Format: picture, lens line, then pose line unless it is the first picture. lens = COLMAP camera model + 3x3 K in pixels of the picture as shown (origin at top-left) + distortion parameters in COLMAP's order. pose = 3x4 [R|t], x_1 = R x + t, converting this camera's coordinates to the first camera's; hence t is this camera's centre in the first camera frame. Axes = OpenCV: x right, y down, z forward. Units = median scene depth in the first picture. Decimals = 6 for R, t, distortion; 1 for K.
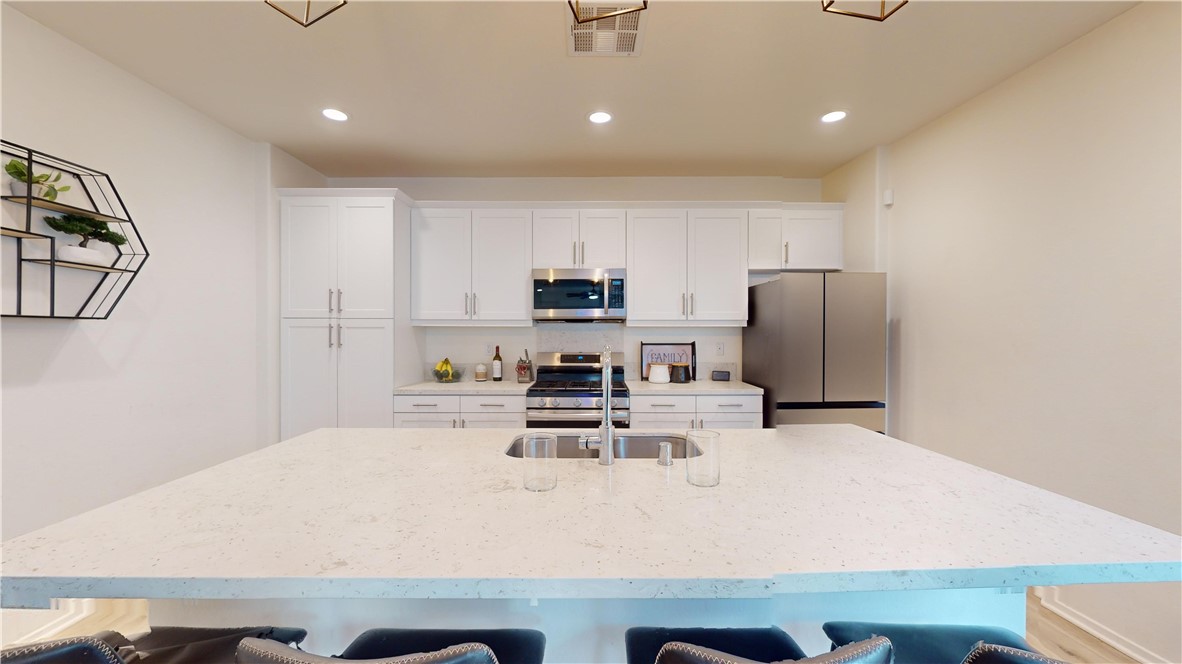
lens RADIAL K [[435.4, 0, 587.7], [0, 435.4, 332.7], [0, 0, 1]] dist [0.002573, -0.000154]
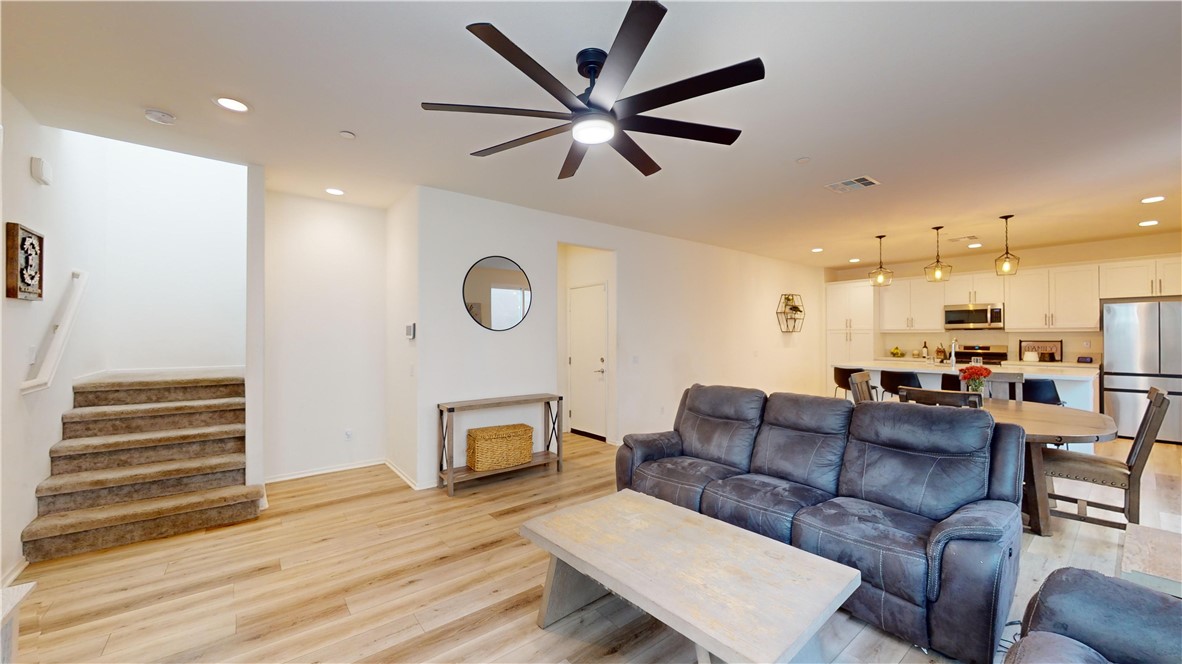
lens RADIAL K [[435.4, 0, 590.0], [0, 435.4, 335.9], [0, 0, 1]] dist [0.002573, -0.000154]
pose [[0.625408, -0.003816, -0.780288, 0.458856], [-0.000298, 0.999987, -0.005129, 0.015190], [0.780298, 0.003440, 0.625399, -1.714347]]
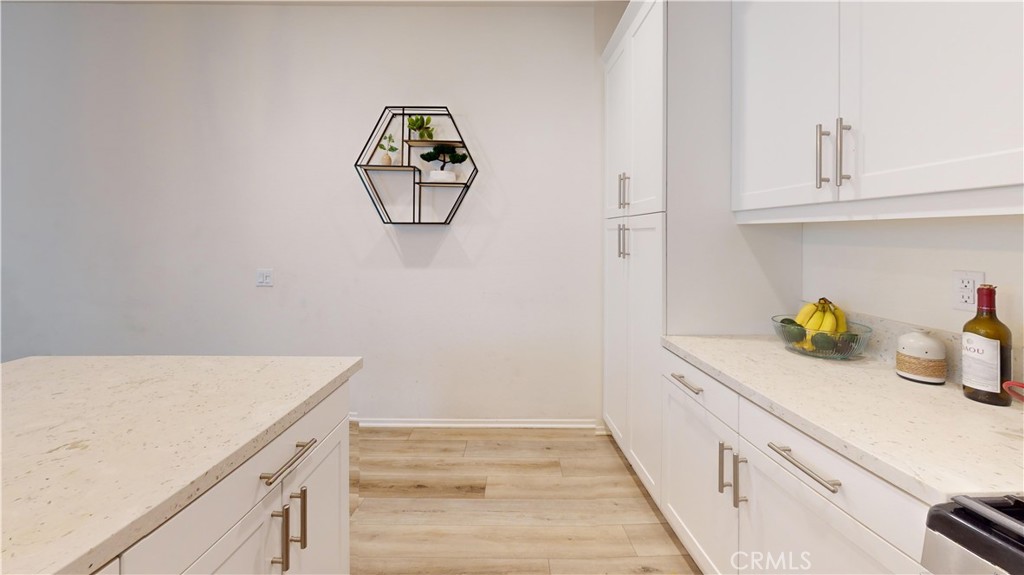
lens RADIAL K [[377.2, 0, 549.3], [0, 377.2, 293.7], [0, 0, 1]] dist [0.002573, -0.000154]
pose [[0.030957, 0.151415, -0.987985, 0.038813], [-0.013667, 0.988431, 0.151055, 0.000926], [0.999427, 0.008827, 0.032668, 0.740738]]
